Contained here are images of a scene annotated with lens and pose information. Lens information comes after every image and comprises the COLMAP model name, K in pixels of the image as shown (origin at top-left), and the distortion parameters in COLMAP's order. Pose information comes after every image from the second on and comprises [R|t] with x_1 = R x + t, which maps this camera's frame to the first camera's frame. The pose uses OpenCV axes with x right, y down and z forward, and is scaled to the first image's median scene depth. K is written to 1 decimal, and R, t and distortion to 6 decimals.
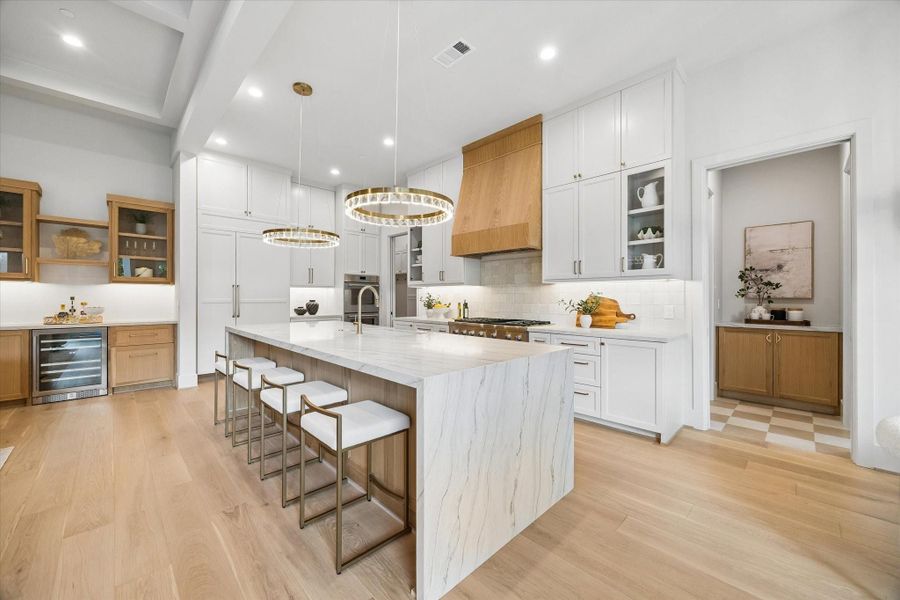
lens RADIAL K [[351.5, 0, 450.7], [0, 351.5, 297.7], [0, 0, 1]] dist [0.003781, 0.000337]
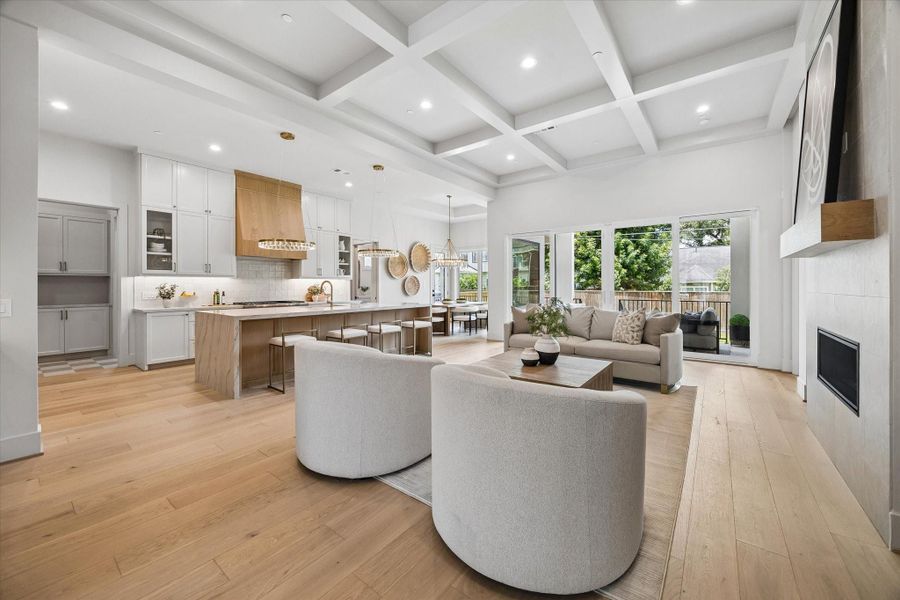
lens RADIAL K [[351.5, 0, 460.1], [0, 351.5, 286.7], [0, 0, 1]] dist [0.003781, 0.000337]
pose [[-0.151769, -0.001395, 0.988415, -1.597827], [0.003901, 0.999990, 0.002010, -0.000337], [-0.988408, 0.004160, -0.151762, 0.450556]]
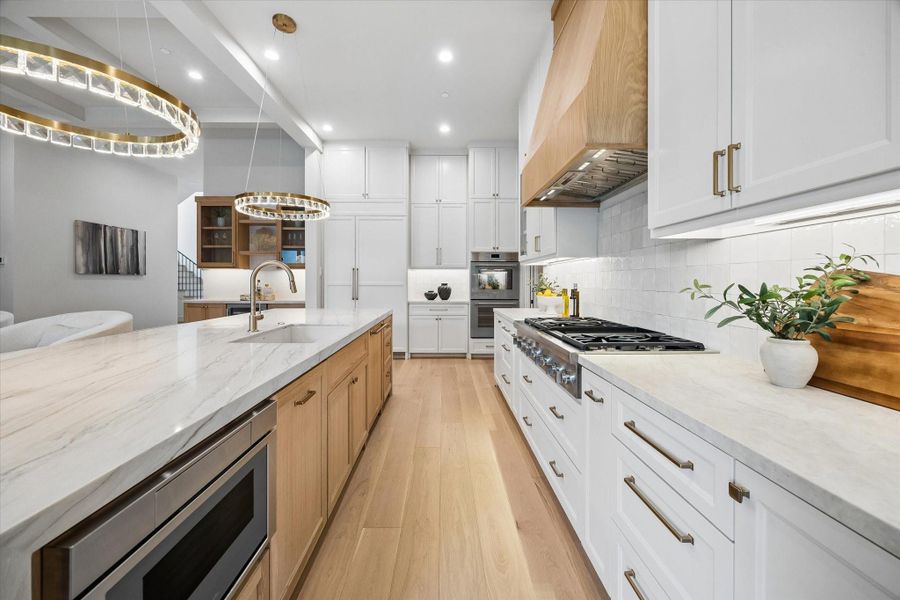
lens RADIAL K [[351.5, 0, 447.9], [0, 351.5, 284.0], [0, 0, 1]] dist [0.003781, 0.000337]
pose [[0.726286, 0.004726, -0.687376, 0.348570], [-0.000193, 0.999978, 0.006671, 0.003584], [0.687392, -0.004712, 0.726271, 0.561474]]
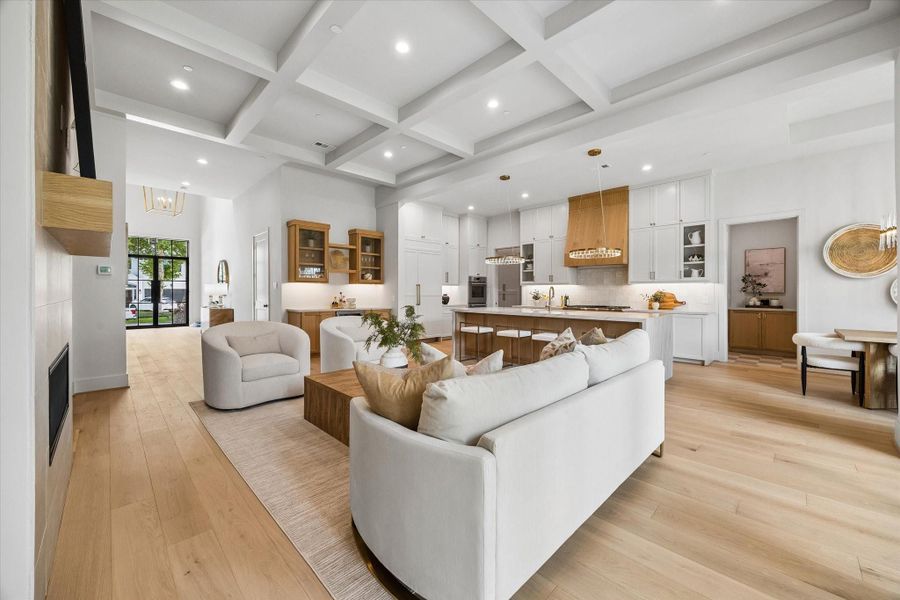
lens RADIAL K [[351.5, 0, 451.4], [0, 351.5, 293.1], [0, 0, 1]] dist [0.003781, 0.000337]
pose [[0.999956, -0.000483, 0.009353, -0.599305], [0.000461, 0.999997, 0.002341, -0.001462], [-0.009354, -0.002336, 0.999954, -0.686233]]
